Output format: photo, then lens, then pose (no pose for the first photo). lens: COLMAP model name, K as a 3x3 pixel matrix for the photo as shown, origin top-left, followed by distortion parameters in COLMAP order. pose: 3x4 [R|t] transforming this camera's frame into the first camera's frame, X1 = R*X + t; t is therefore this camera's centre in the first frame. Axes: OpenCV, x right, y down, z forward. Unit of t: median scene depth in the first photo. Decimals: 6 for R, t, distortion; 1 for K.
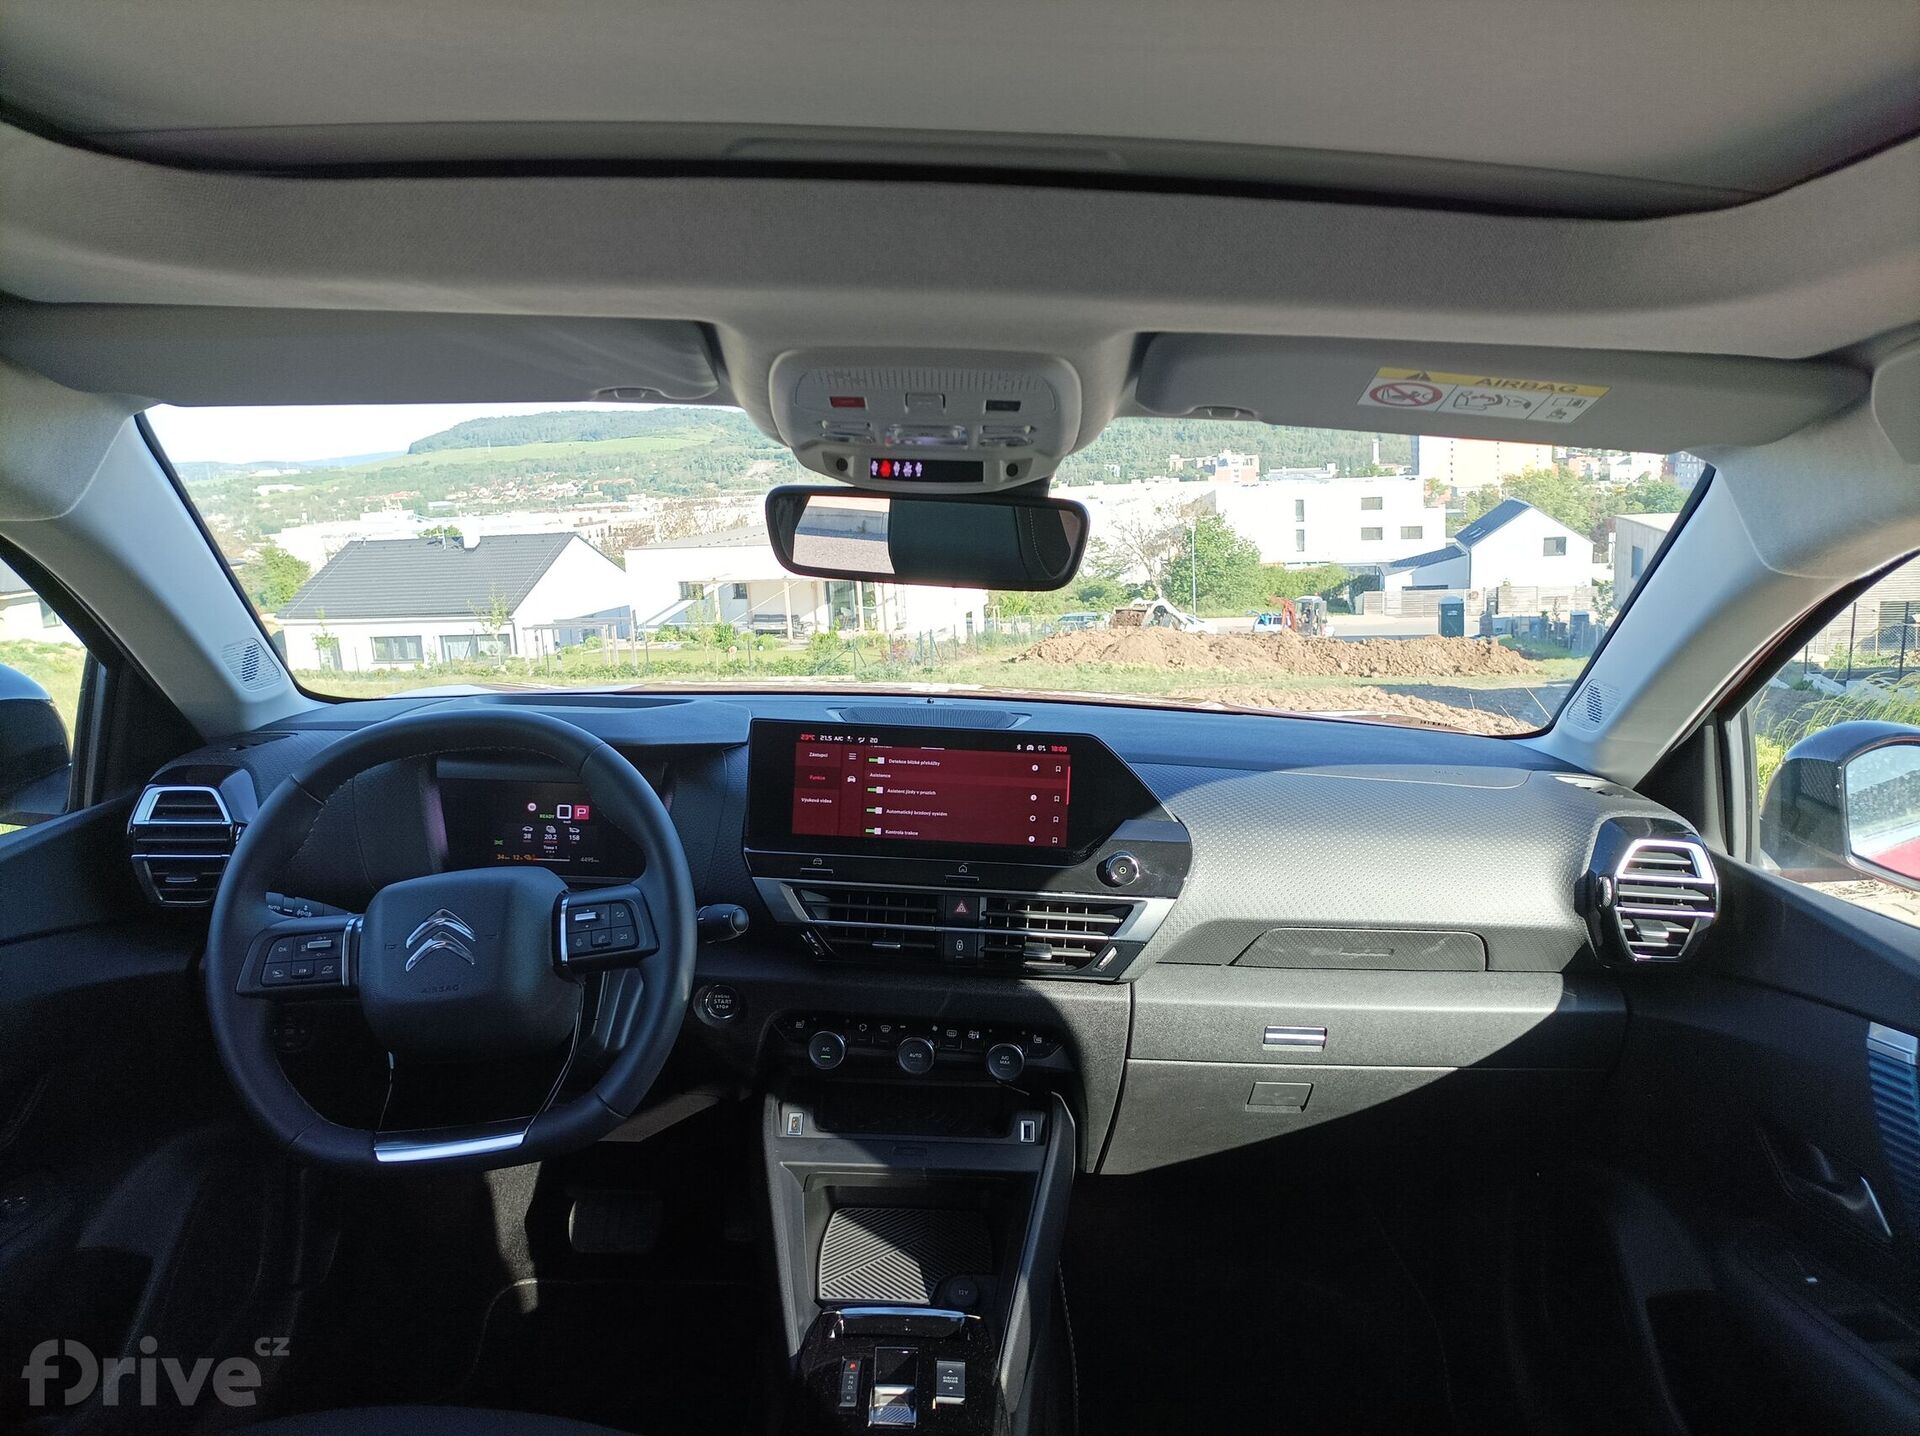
lens RADIAL K [[1484.9, 0, 932.8], [0, 1484.9, 690.3], [0, 0, 1]] dist [0.083920, -0.038500]
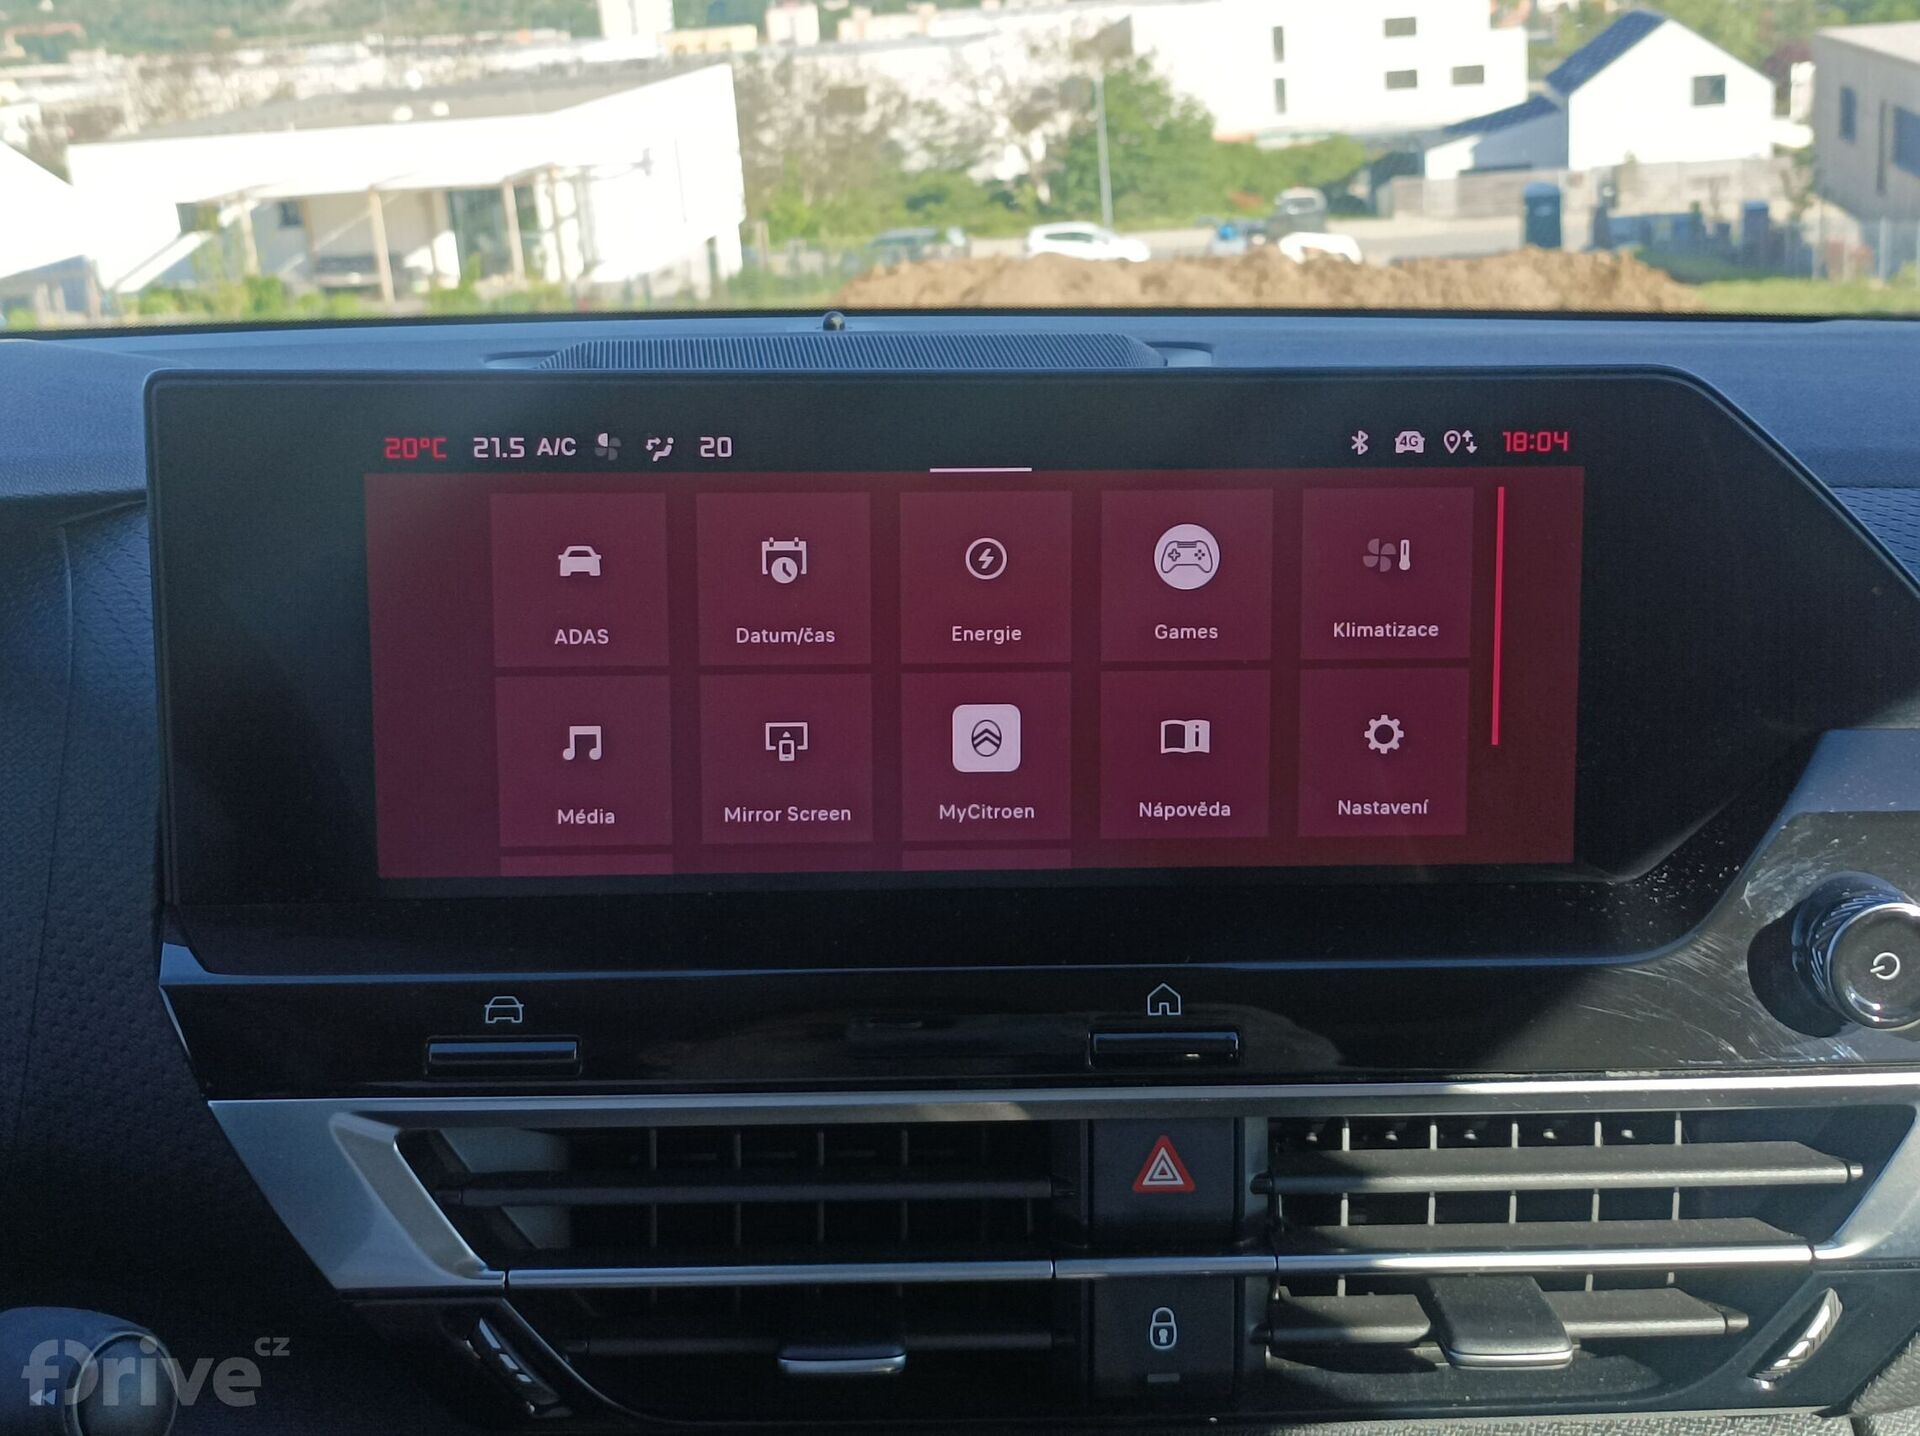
lens RADIAL K [[2557.8, 0, 950.2], [0, 2557.8, 721.2], [0, 0, 1]] dist [0.053076, 0.000000]
pose [[0.992546, -0.056537, 0.107959, -0.048489], [0.041800, 0.990073, 0.134195, 0.024618], [-0.114474, -0.128682, 0.985057, 0.597091]]
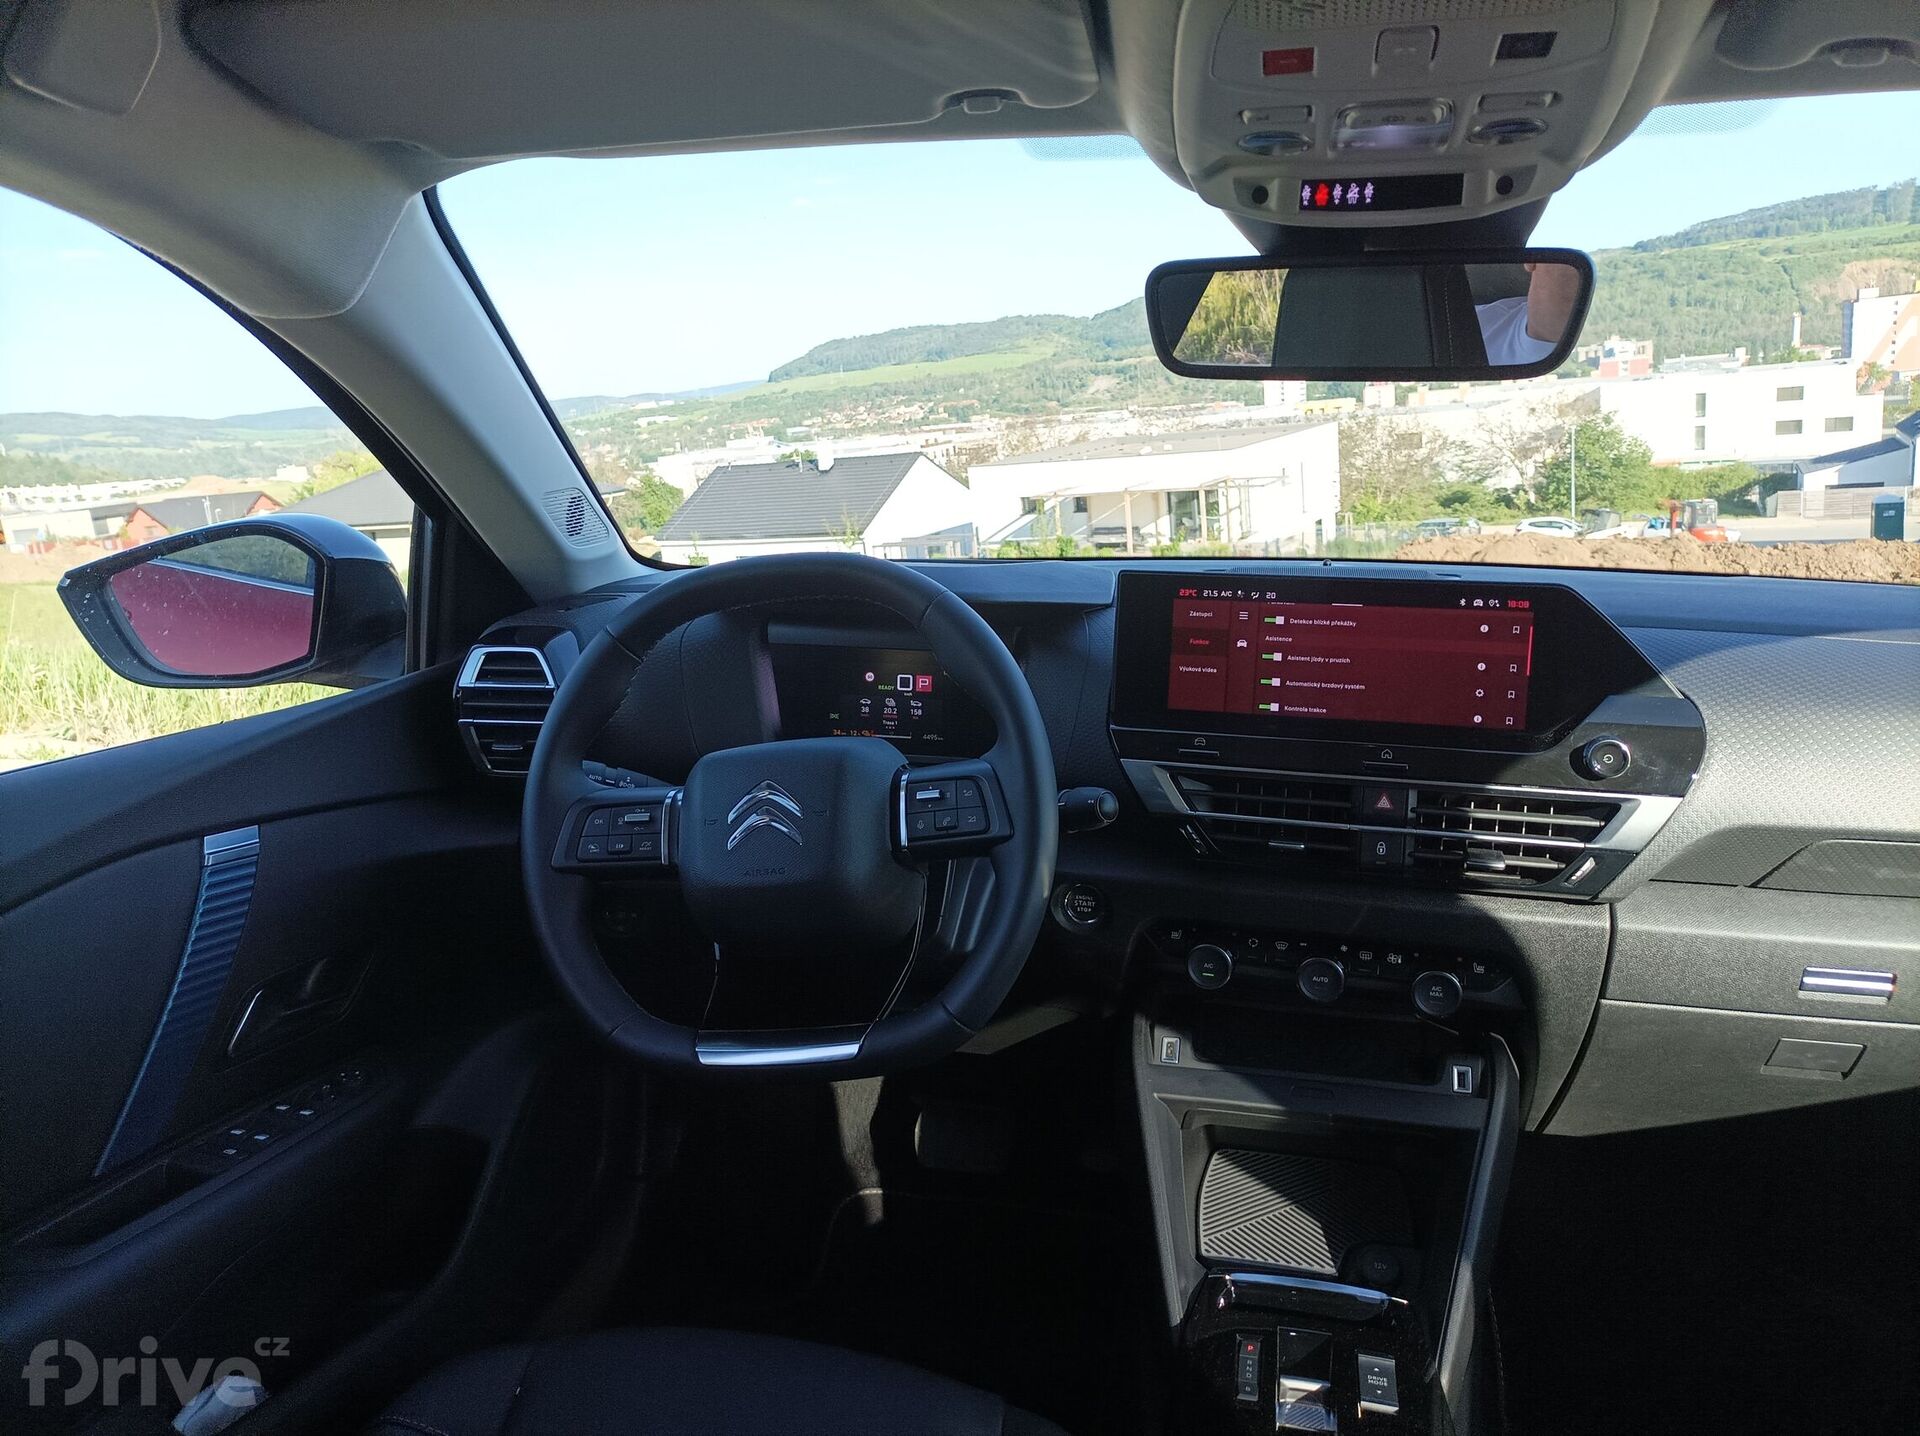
lens RADIAL K [[1484.9, 0, 964.4], [0, 1484.9, 709.8], [0, 0, 1]] dist [0.083920, -0.038500]
pose [[0.978774, 0.013428, -0.204502, -0.036158], [0.000754, 0.997609, 0.069114, 0.039142], [0.204941, -0.067801, 0.976423, 0.163937]]
